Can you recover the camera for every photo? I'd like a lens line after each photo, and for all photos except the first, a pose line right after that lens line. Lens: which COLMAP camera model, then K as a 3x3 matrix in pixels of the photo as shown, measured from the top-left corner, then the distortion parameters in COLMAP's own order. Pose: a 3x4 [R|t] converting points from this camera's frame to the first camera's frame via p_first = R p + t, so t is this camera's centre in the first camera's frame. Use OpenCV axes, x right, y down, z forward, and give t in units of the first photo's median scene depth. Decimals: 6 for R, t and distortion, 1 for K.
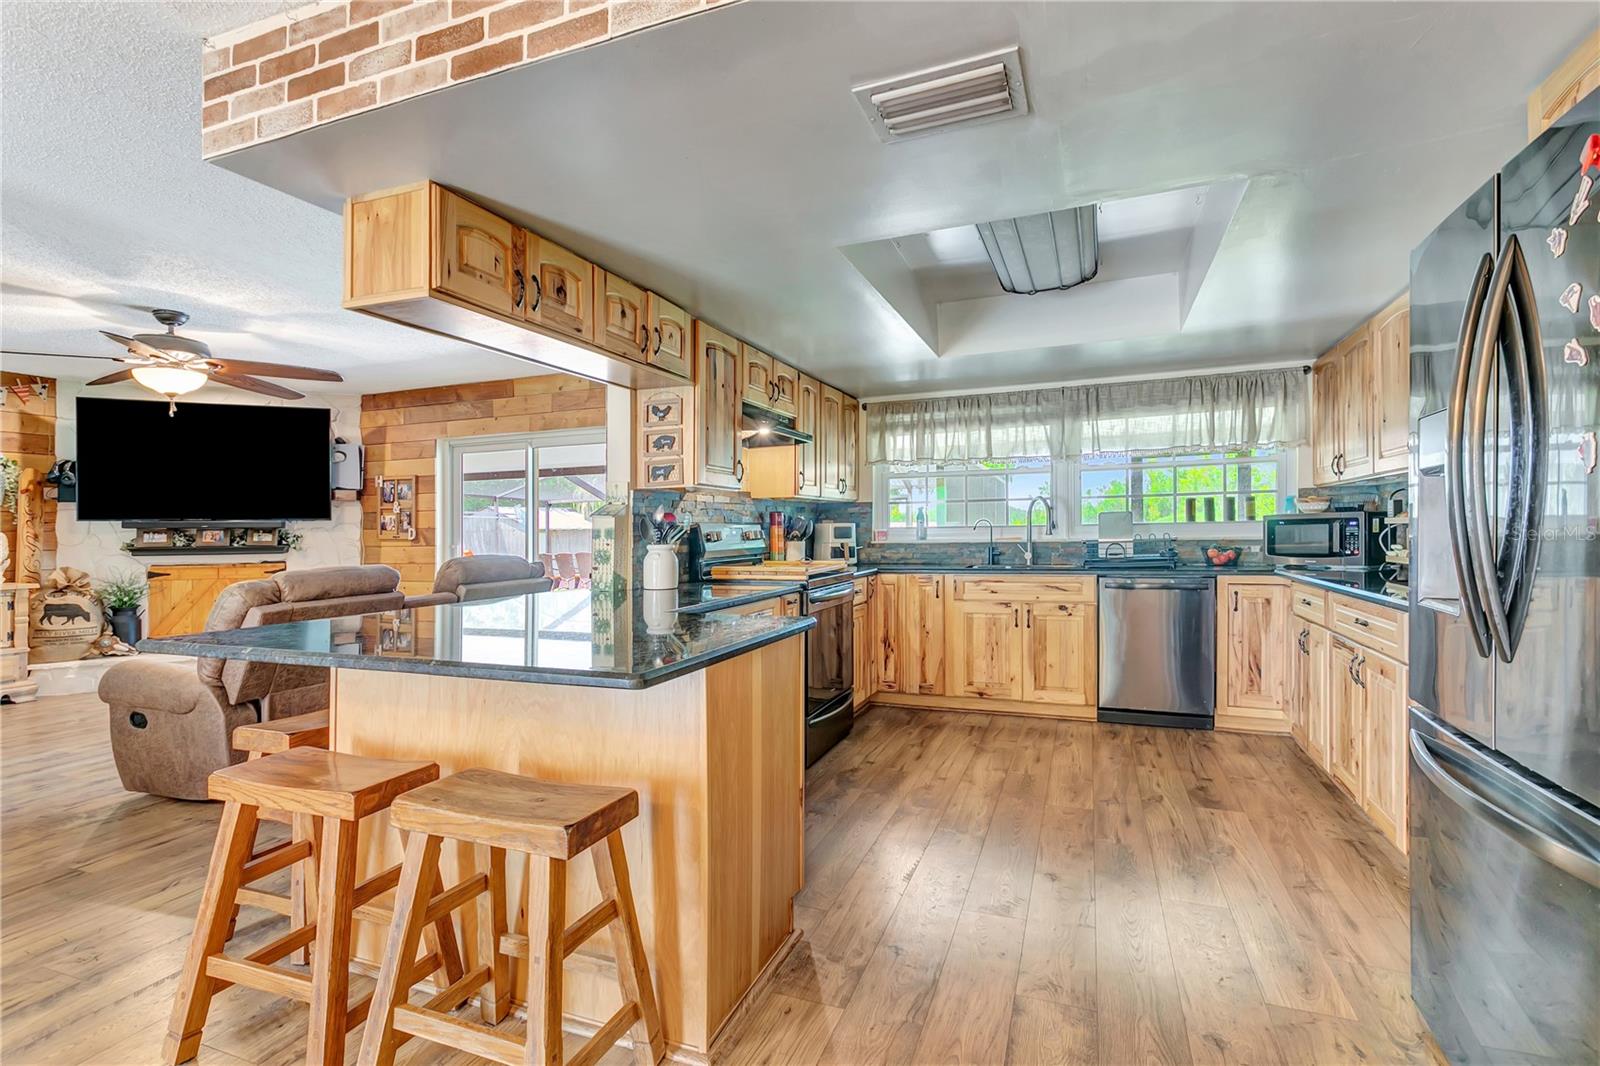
lens RADIAL K [[744.2, 0, 804.6], [0, 744.2, 530.5], [0, 0, 1]] dist [0.031866, -0.000082]
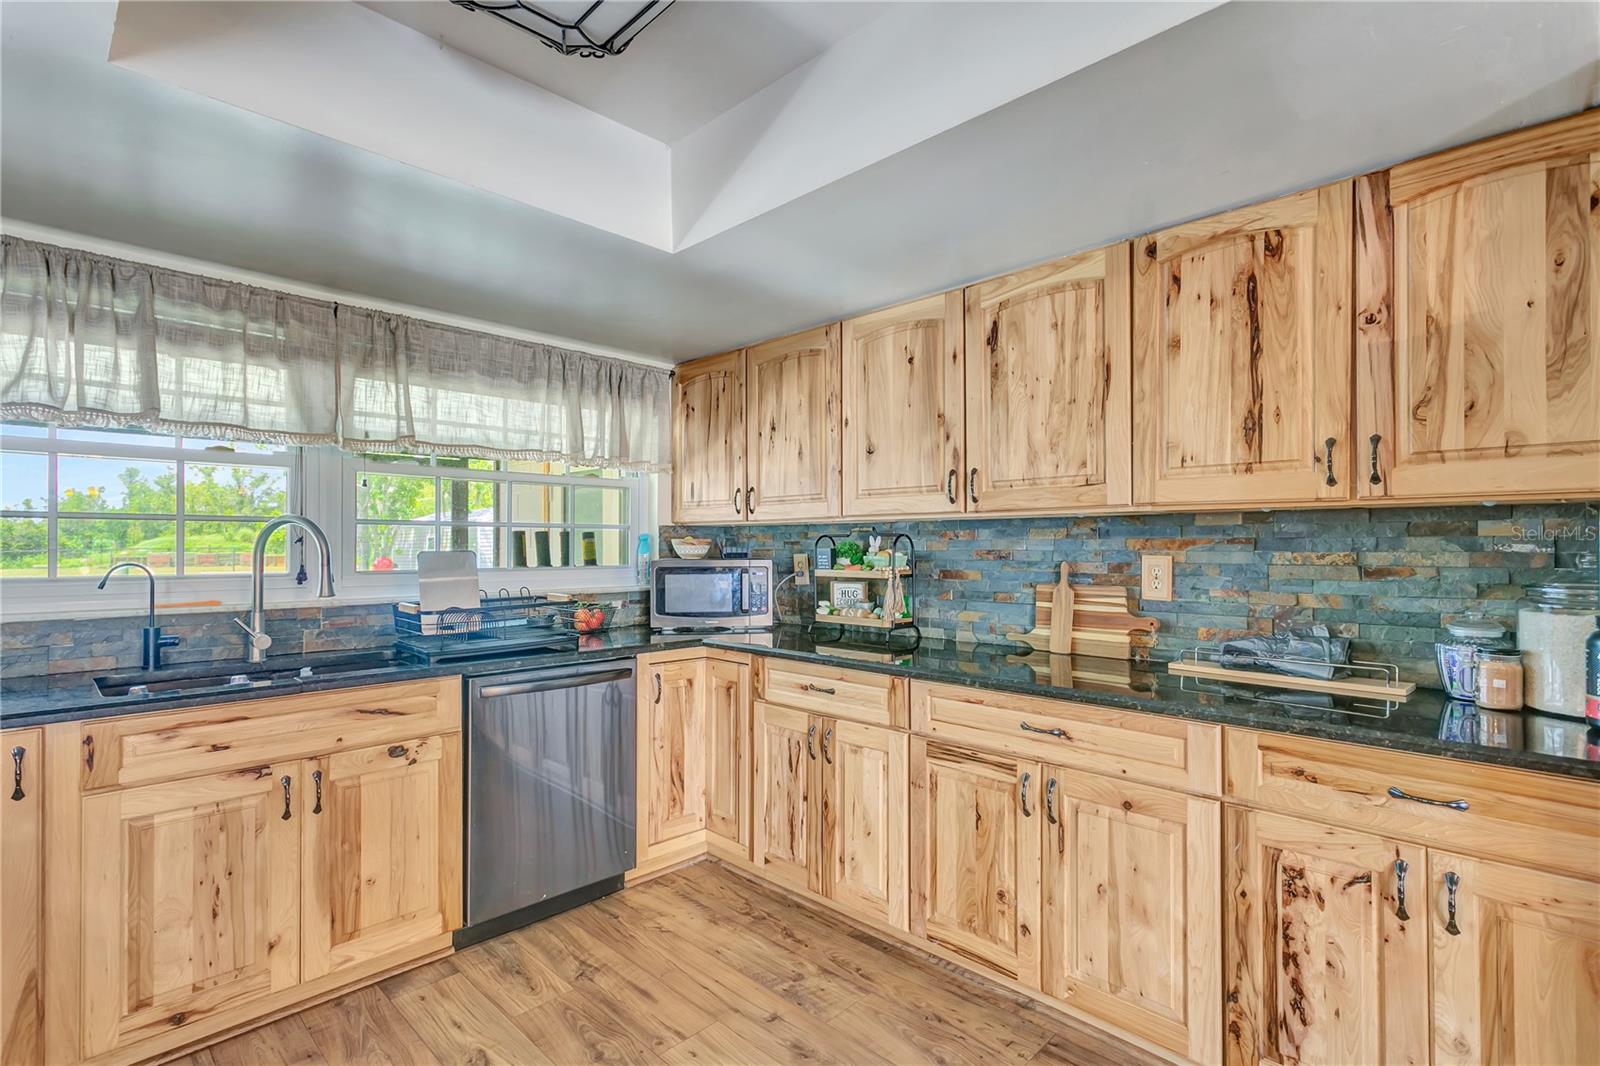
lens RADIAL K [[754.8, 0, 797.0], [0, 754.8, 541.8], [0, 0, 1]] dist [0.003757, 0.000957]
pose [[0.378999, 0.015516, 0.925267, -0.010571], [-0.009203, 0.999873, -0.012998, -0.025549], [-0.925351, -0.003589, 0.379093, 0.517796]]
